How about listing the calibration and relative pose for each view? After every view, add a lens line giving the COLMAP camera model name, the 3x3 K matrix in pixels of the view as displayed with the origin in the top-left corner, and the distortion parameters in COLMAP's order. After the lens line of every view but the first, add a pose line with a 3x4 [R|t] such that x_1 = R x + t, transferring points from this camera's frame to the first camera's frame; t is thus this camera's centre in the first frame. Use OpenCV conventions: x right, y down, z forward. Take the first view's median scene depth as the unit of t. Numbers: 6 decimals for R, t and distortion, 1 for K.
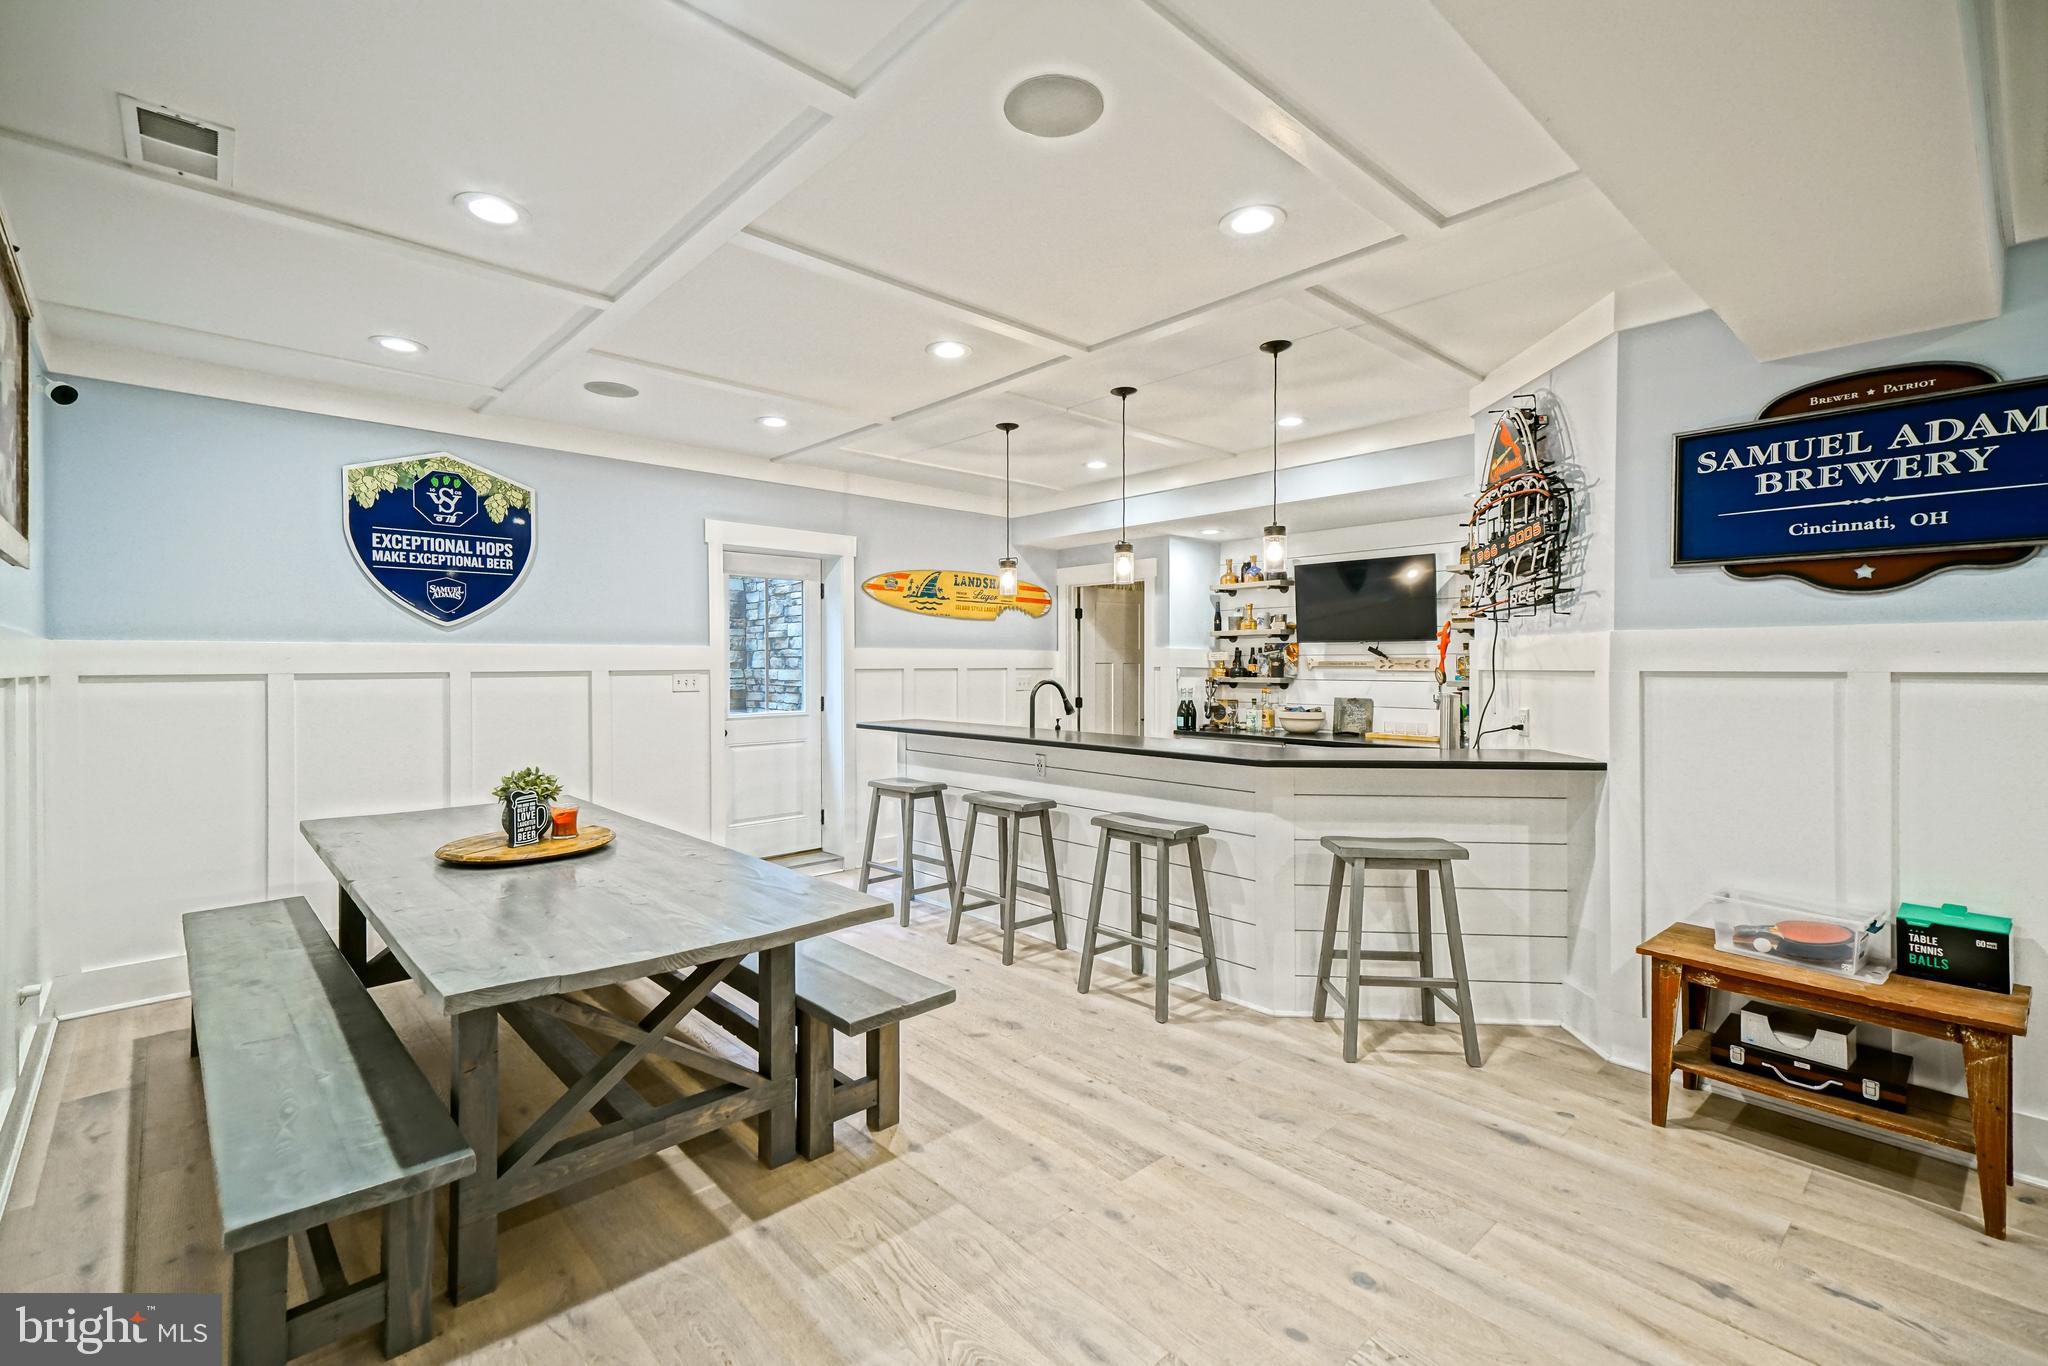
lens RADIAL K [[909.8, 0, 1018.2], [0, 909.8, 675.2], [0, 0, 1]] dist [0.040302, 0.000502]
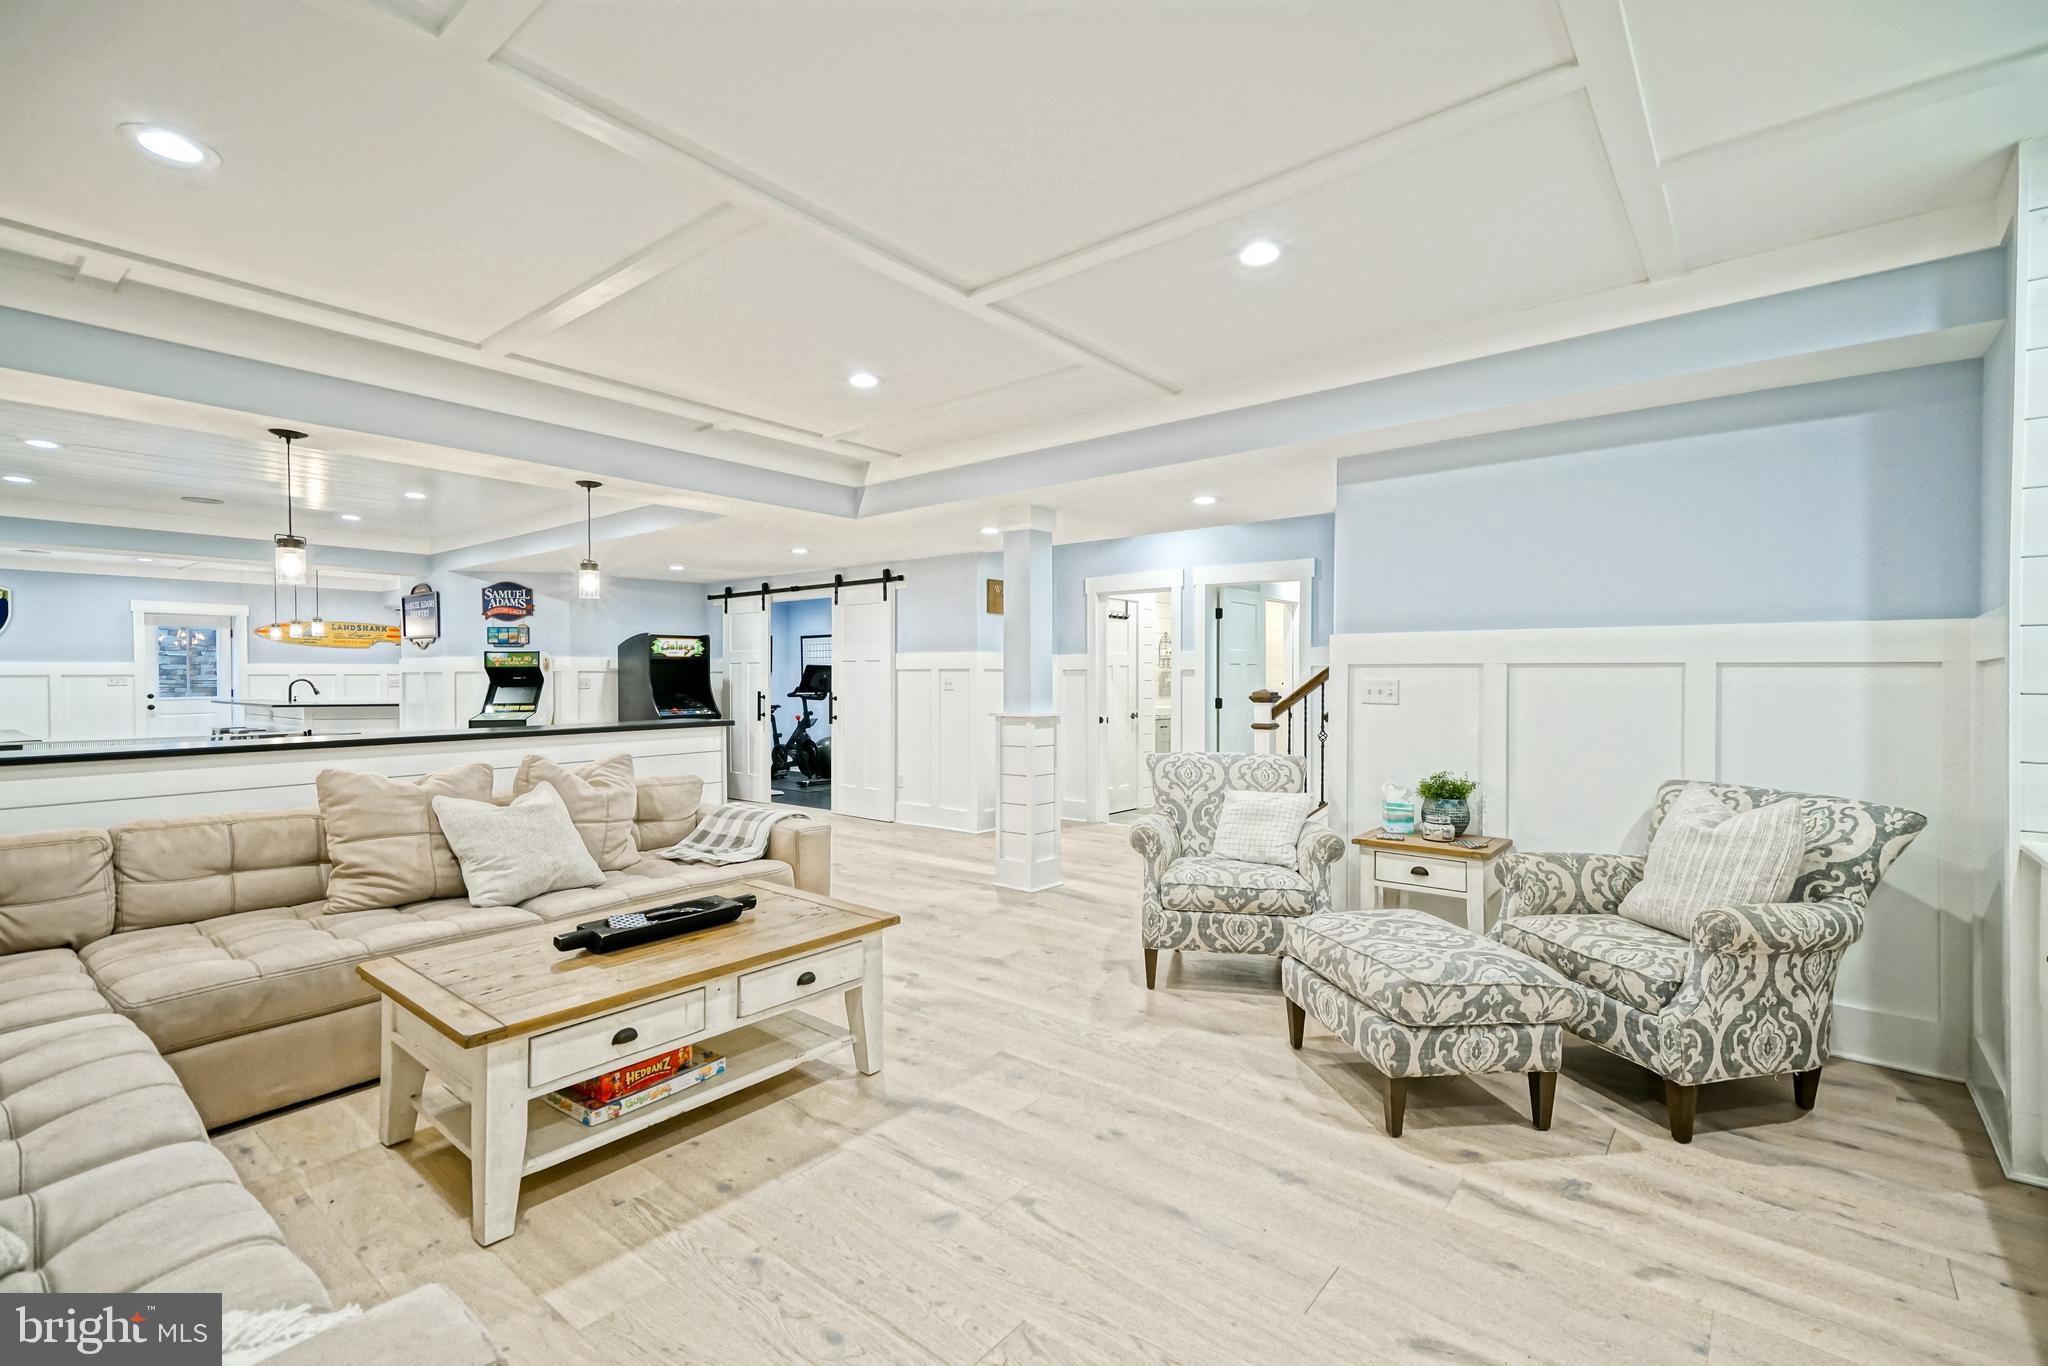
lens RADIAL K [[909.8, 0, 1015.2], [0, 909.8, 681.6], [0, 0, 1]] dist [0.040302, 0.000502]
pose [[0.989667, -0.006594, 0.143236, 1.530115], [0.007427, 0.999958, -0.005279, 0.040690], [-0.143196, 0.006289, 0.989674, -1.579324]]
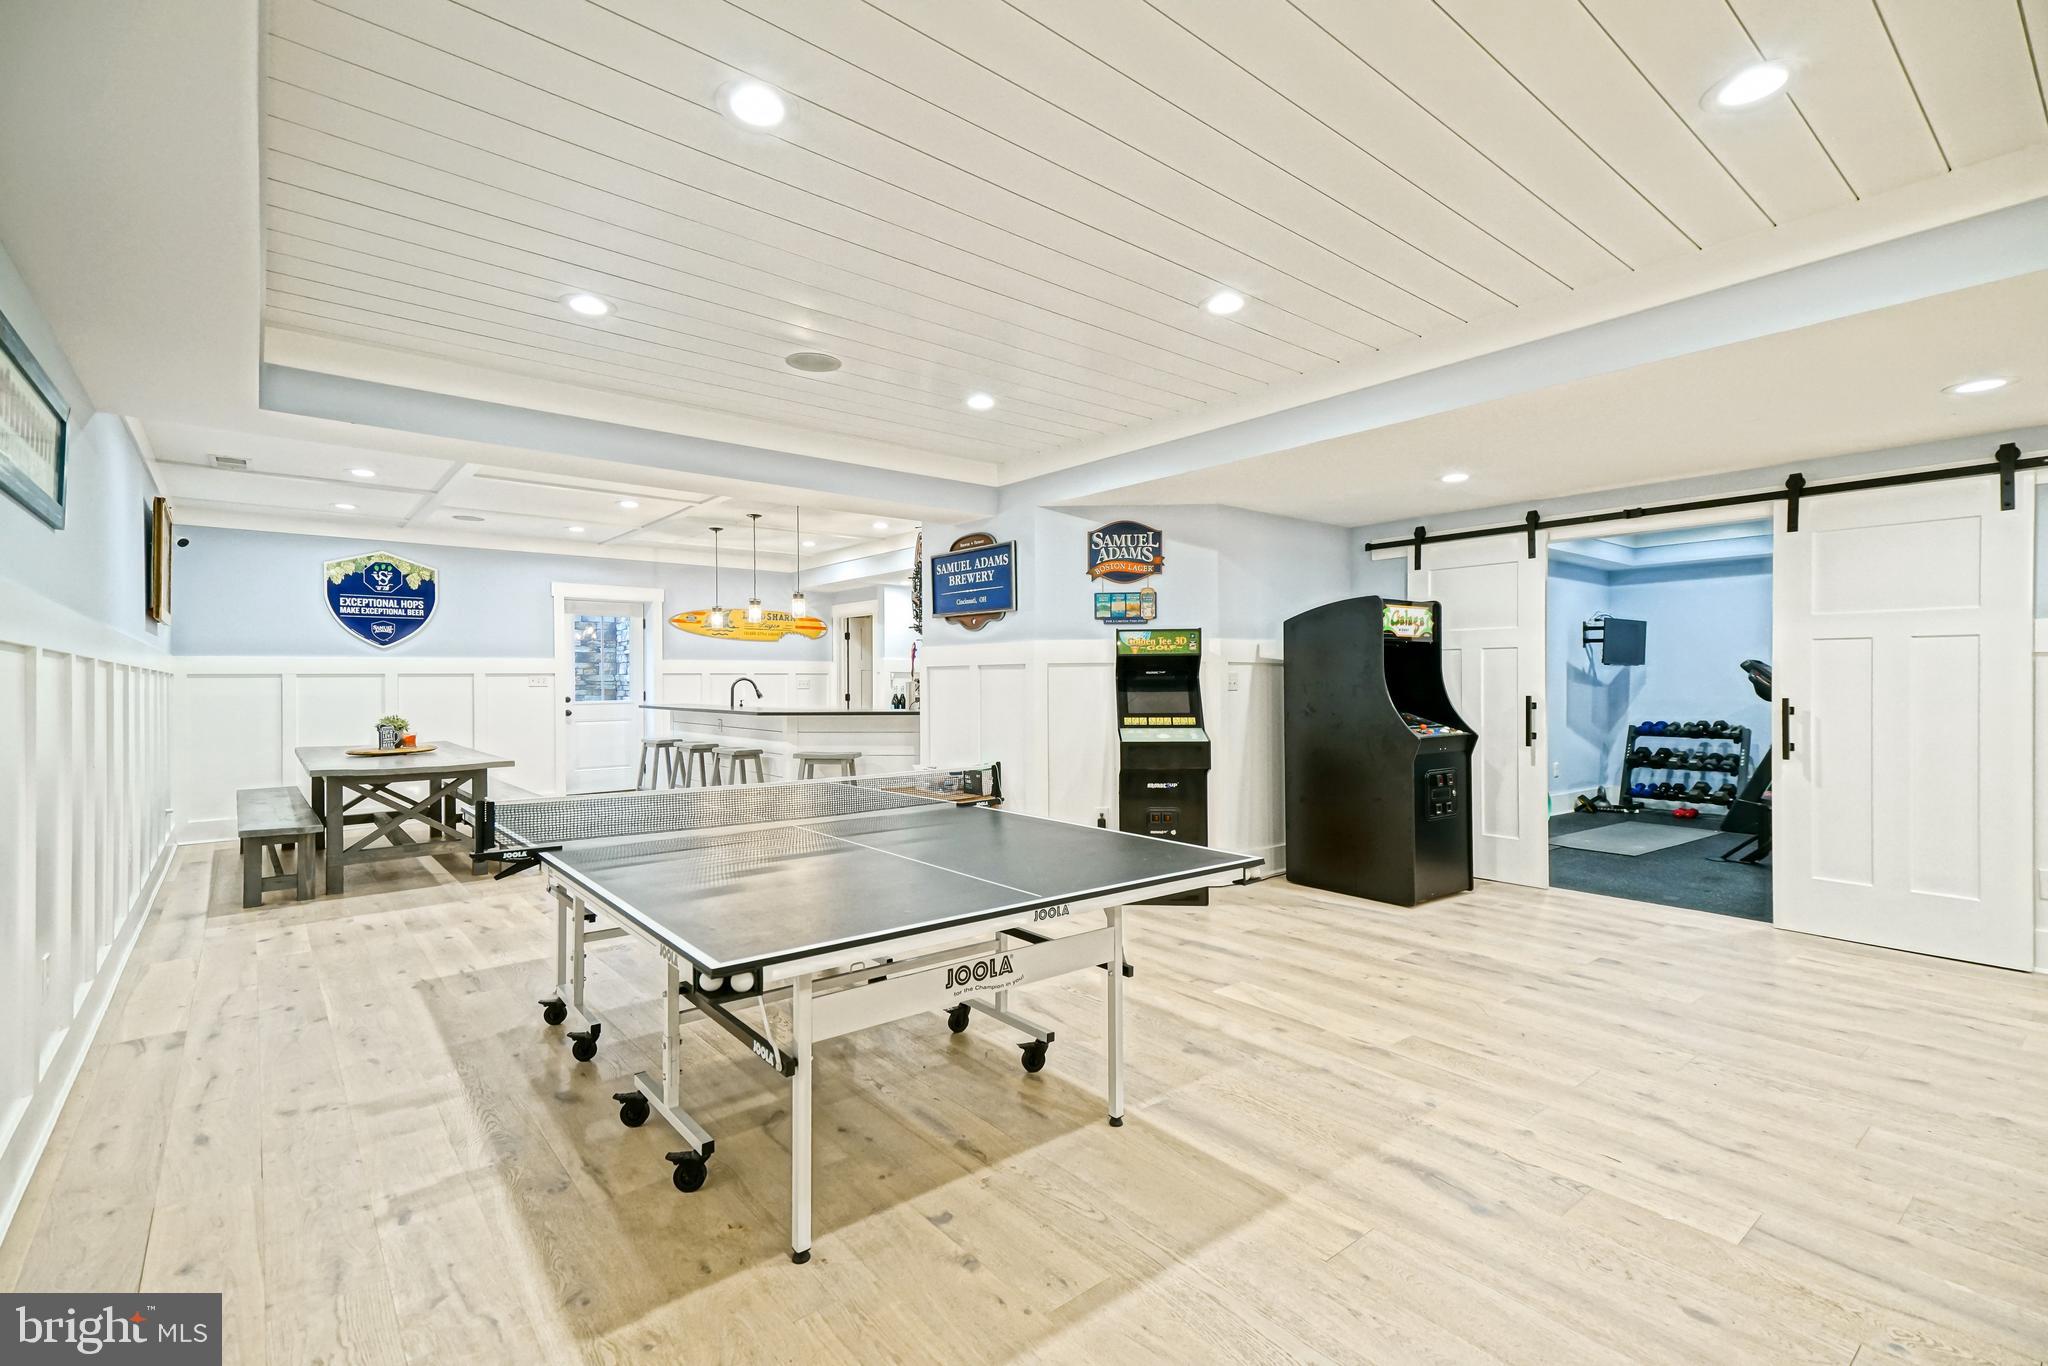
lens RADIAL K [[909.8, 0, 1041.9], [0, 909.8, 676.9], [0, 0, 1]] dist [0.040302, 0.000502]
pose [[0.999485, -0.006420, -0.031437, 0.711755], [0.005913, 0.999851, -0.016193, 0.038732], [0.031536, 0.015999, 0.999375, -0.753271]]
